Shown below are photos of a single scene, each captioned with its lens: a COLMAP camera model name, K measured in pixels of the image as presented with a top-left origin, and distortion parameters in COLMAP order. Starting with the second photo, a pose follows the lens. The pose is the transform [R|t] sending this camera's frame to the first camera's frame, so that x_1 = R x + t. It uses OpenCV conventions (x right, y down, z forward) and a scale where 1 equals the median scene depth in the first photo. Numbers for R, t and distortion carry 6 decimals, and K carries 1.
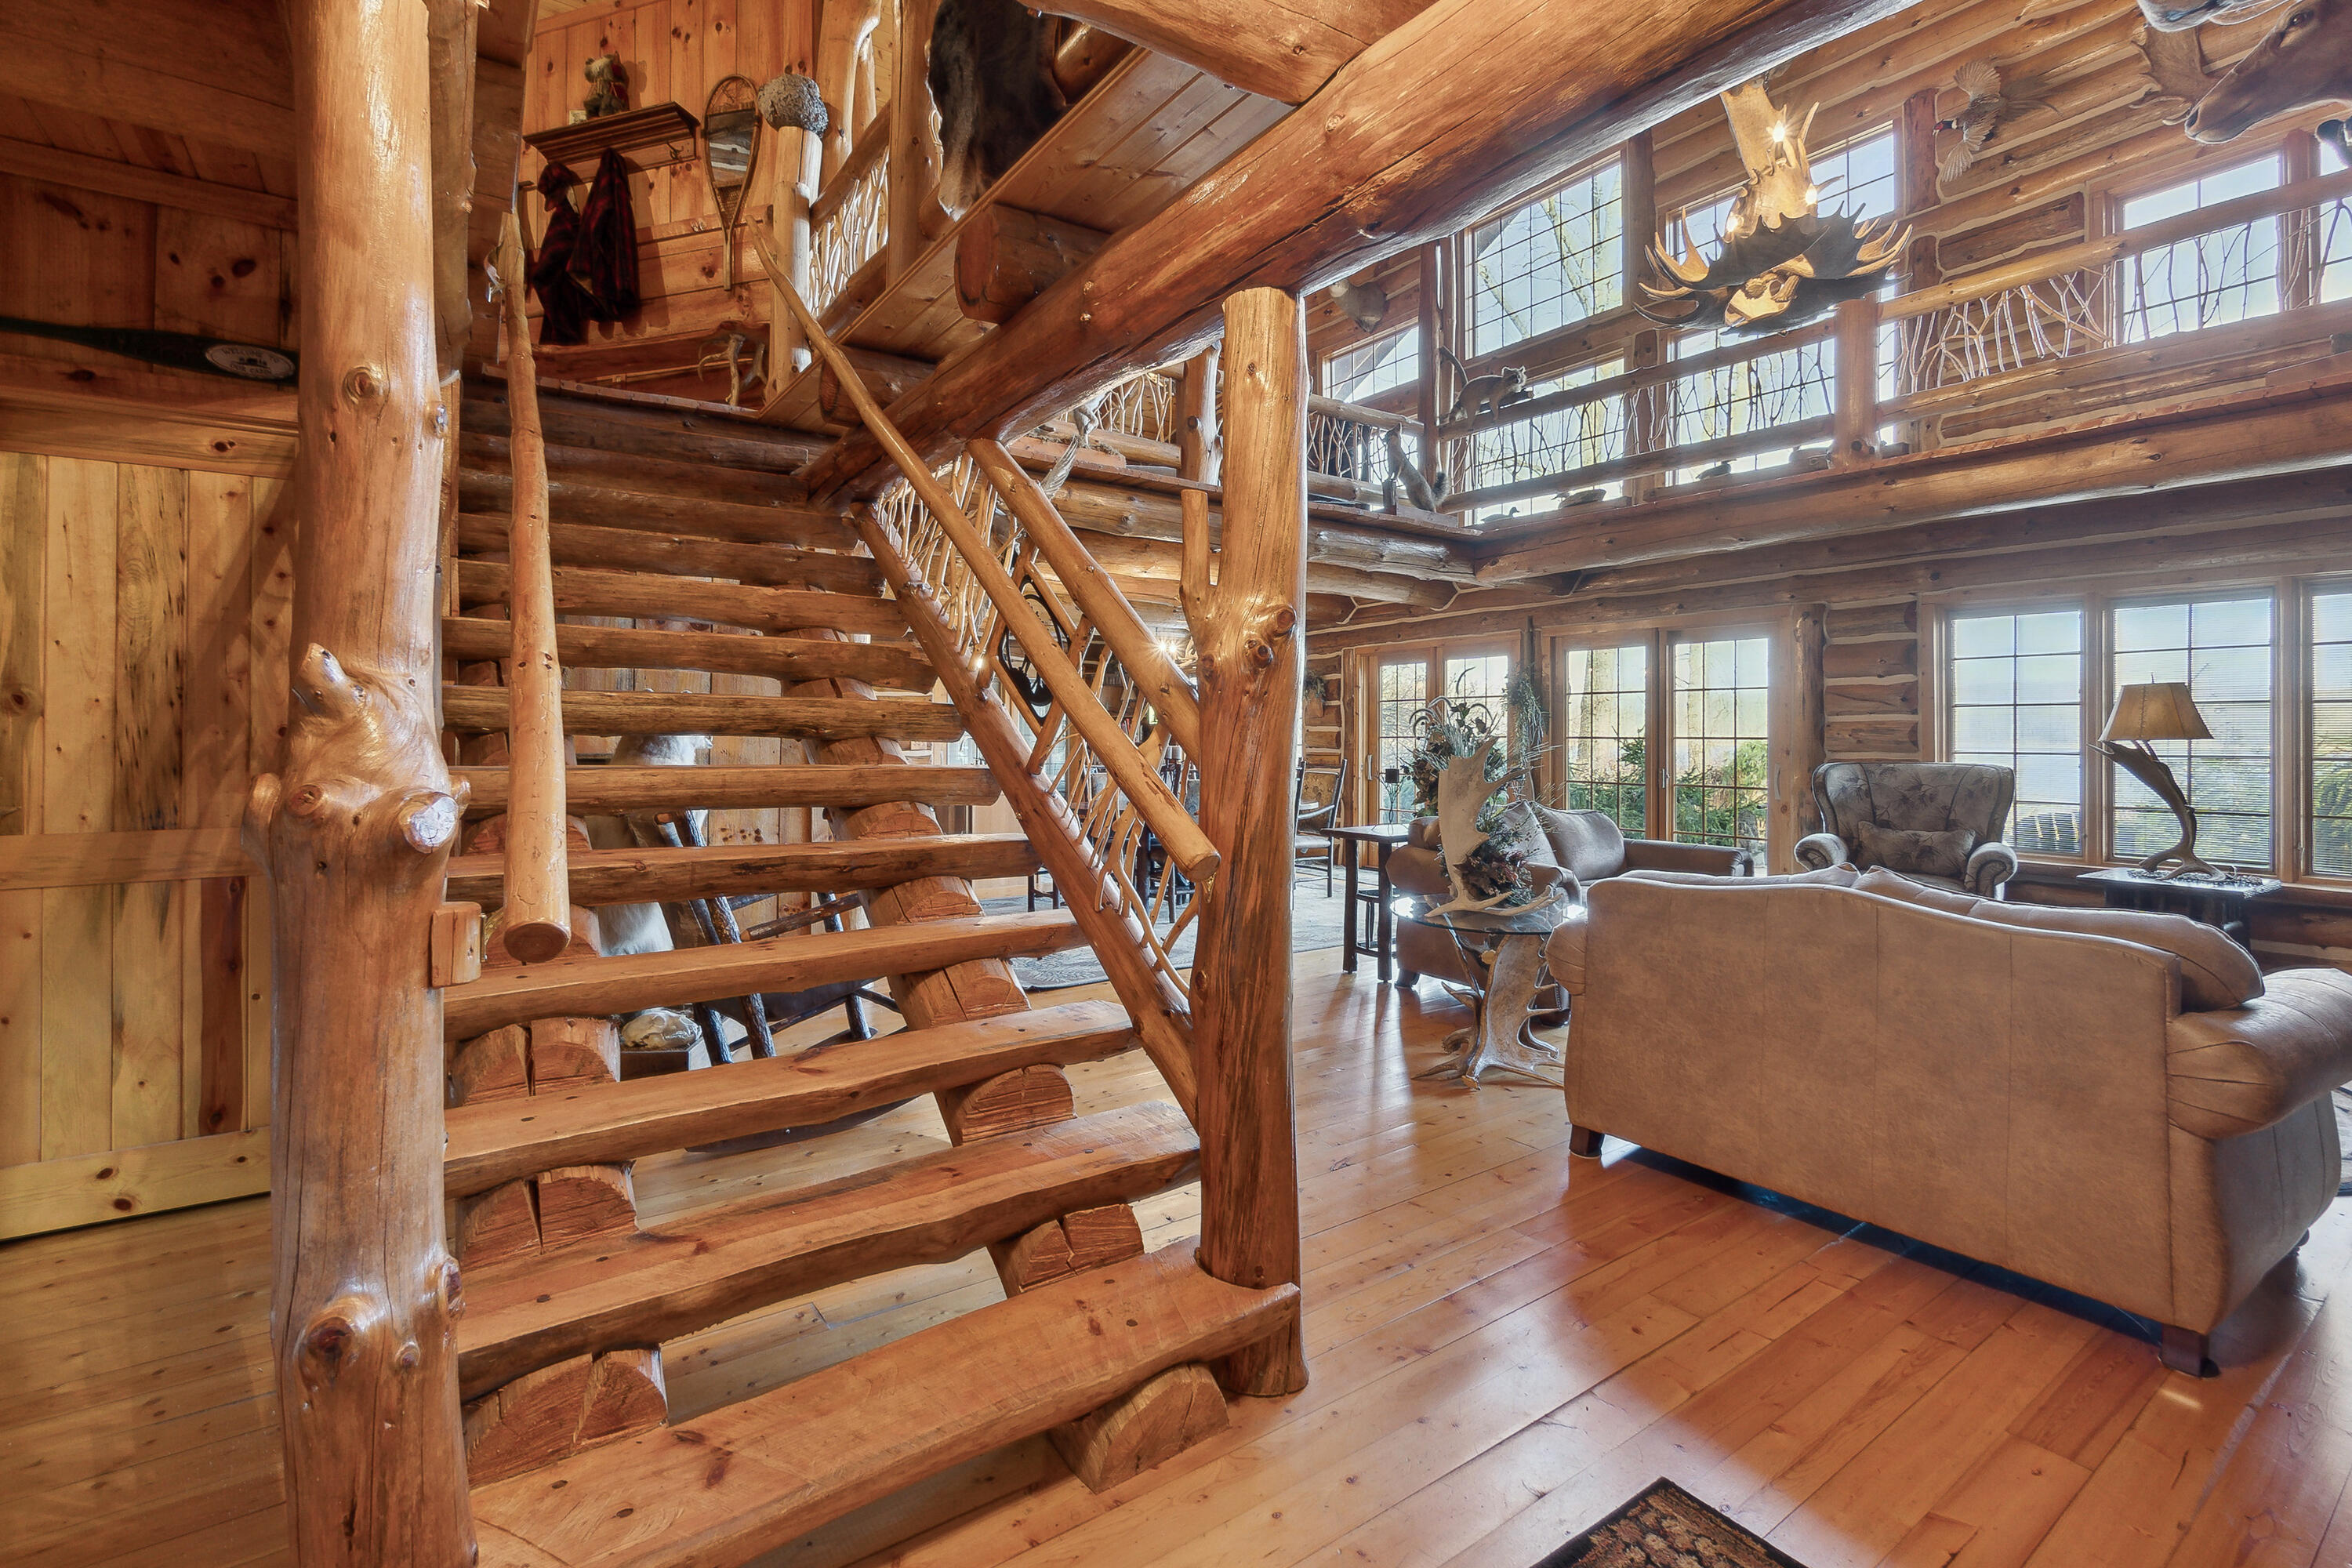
lens RADIAL K [[1054.9, 0, 1197.8], [0, 1054.9, 738.2], [0, 0, 1]] dist [-0.002472, 0.001993]
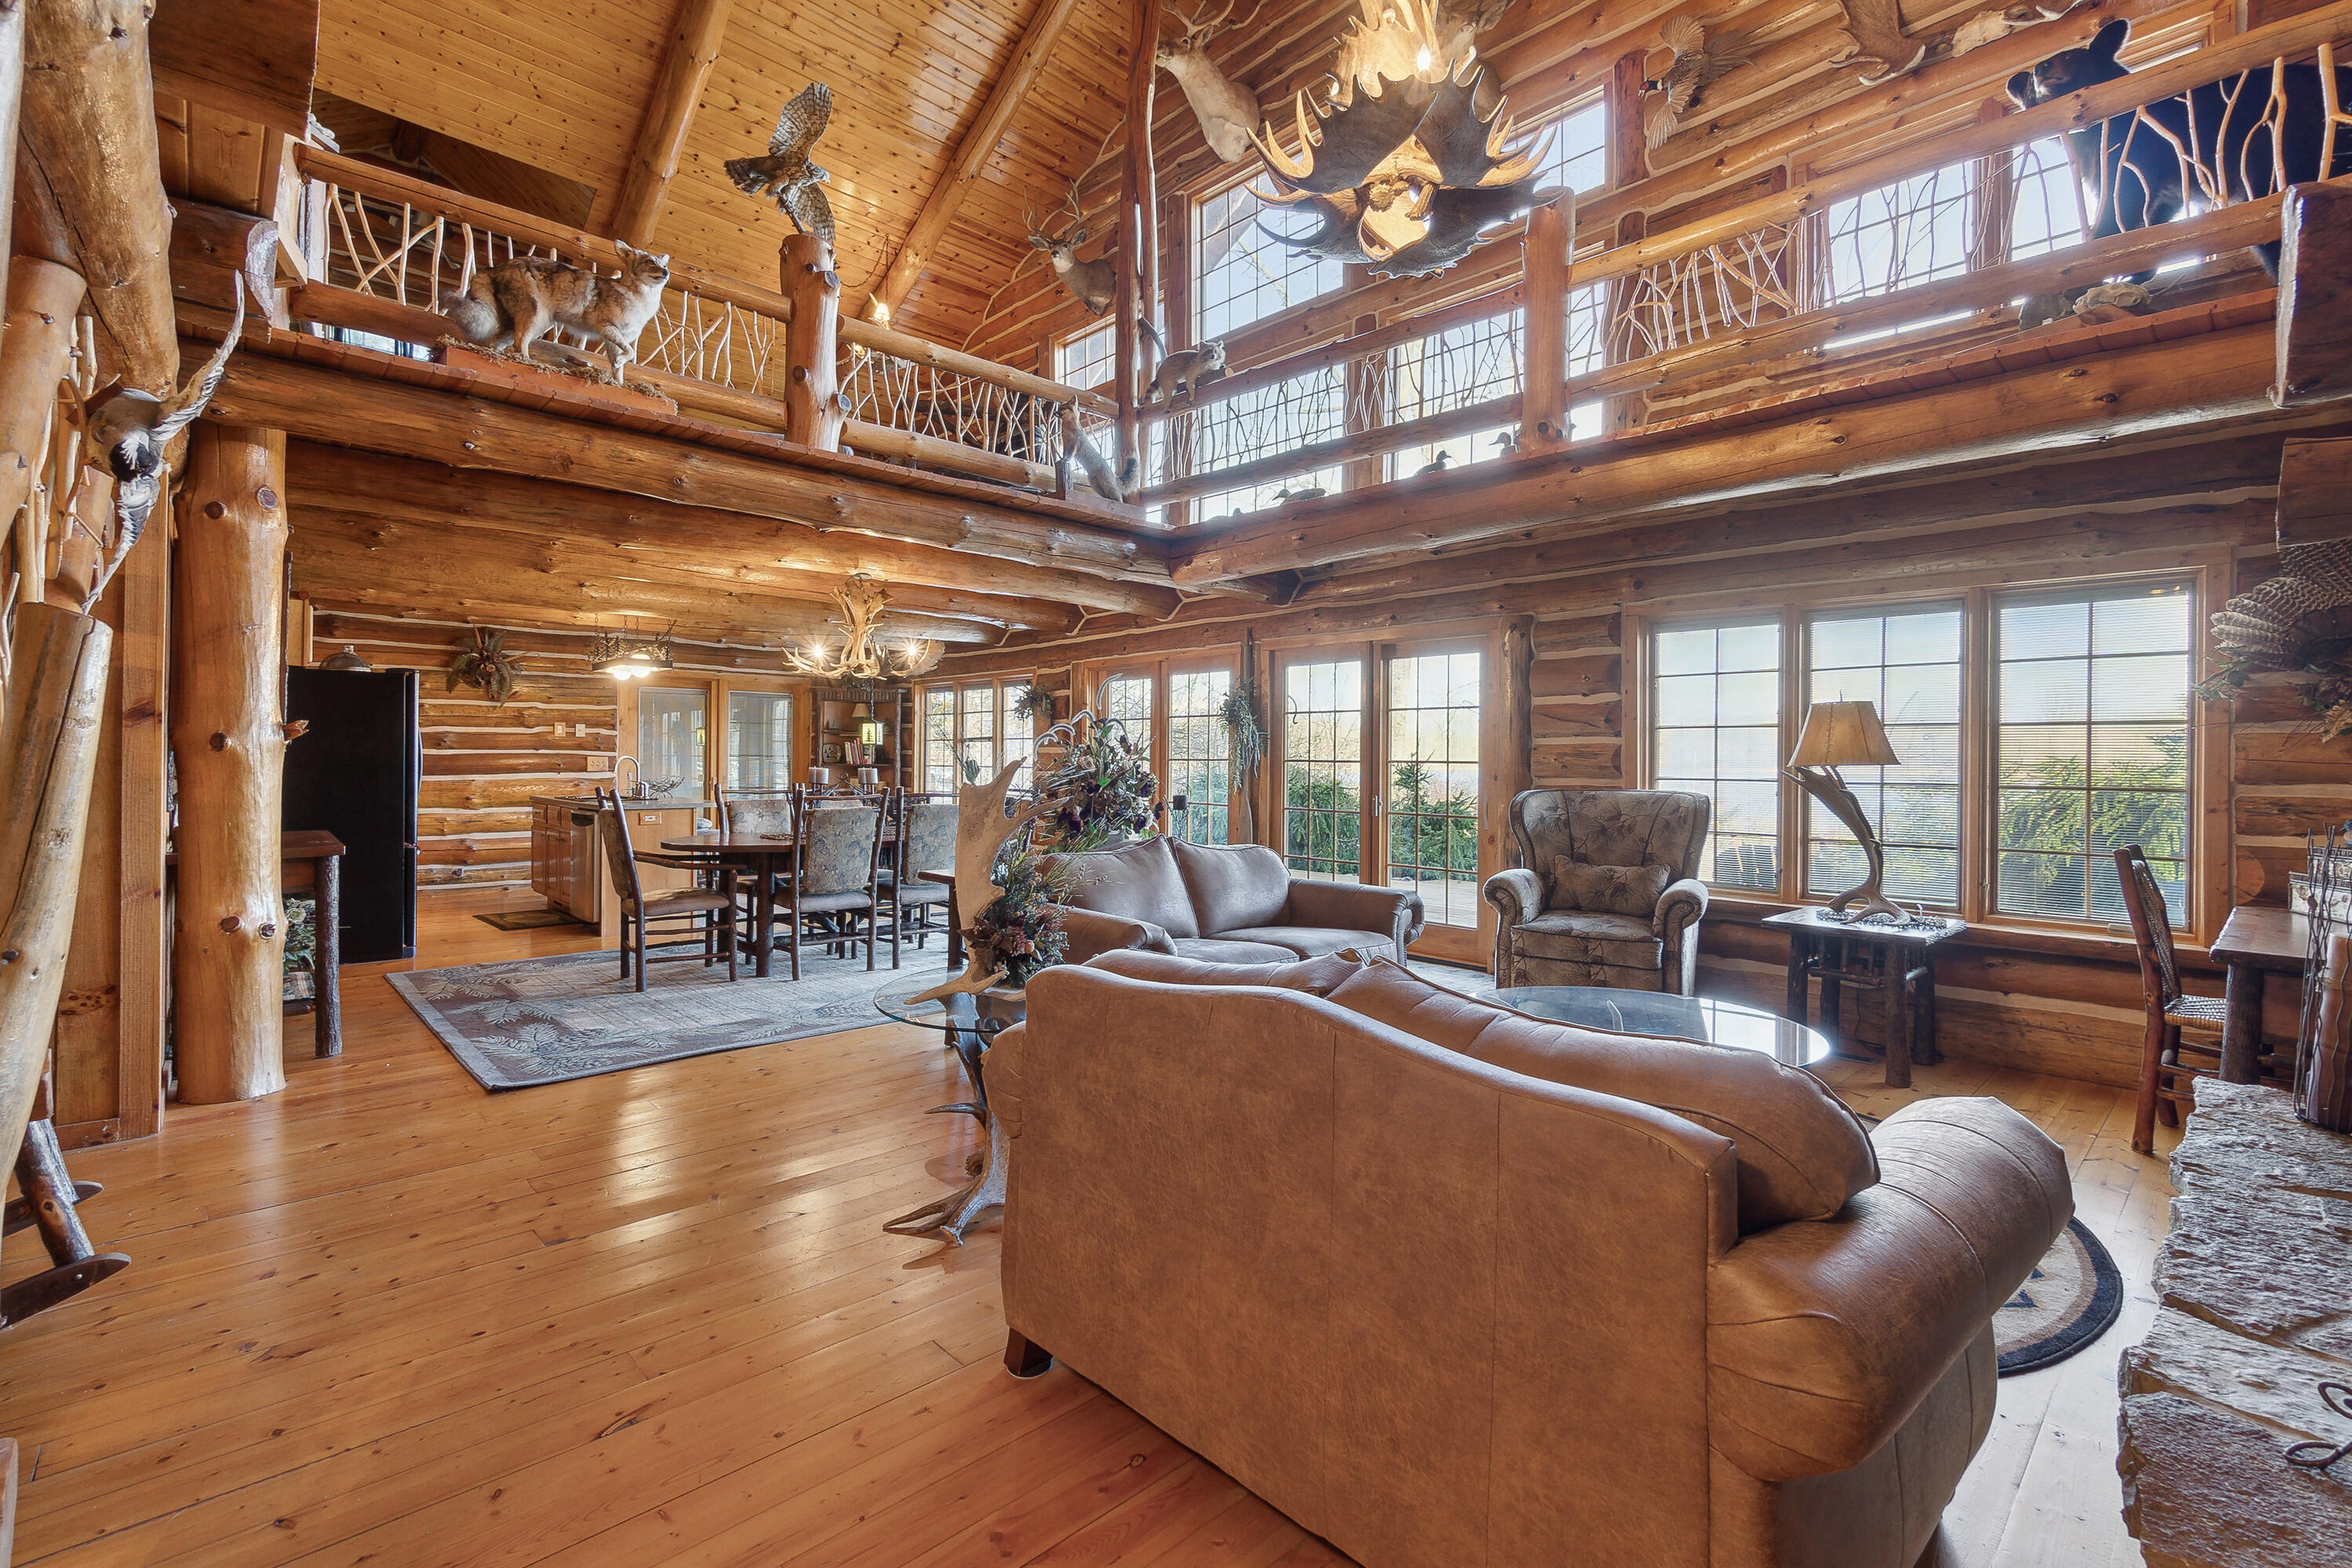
lens RADIAL K [[1054.9, 0, 1164.5], [0, 1054.9, 768.7], [0, 0, 1]] dist [-0.002472, 0.001993]
pose [[0.991095, 0.004274, 0.133091, 0.194220], [-0.005248, 0.999962, 0.006966, 0.000711], [-0.133056, -0.007602, 0.991079, 0.169085]]
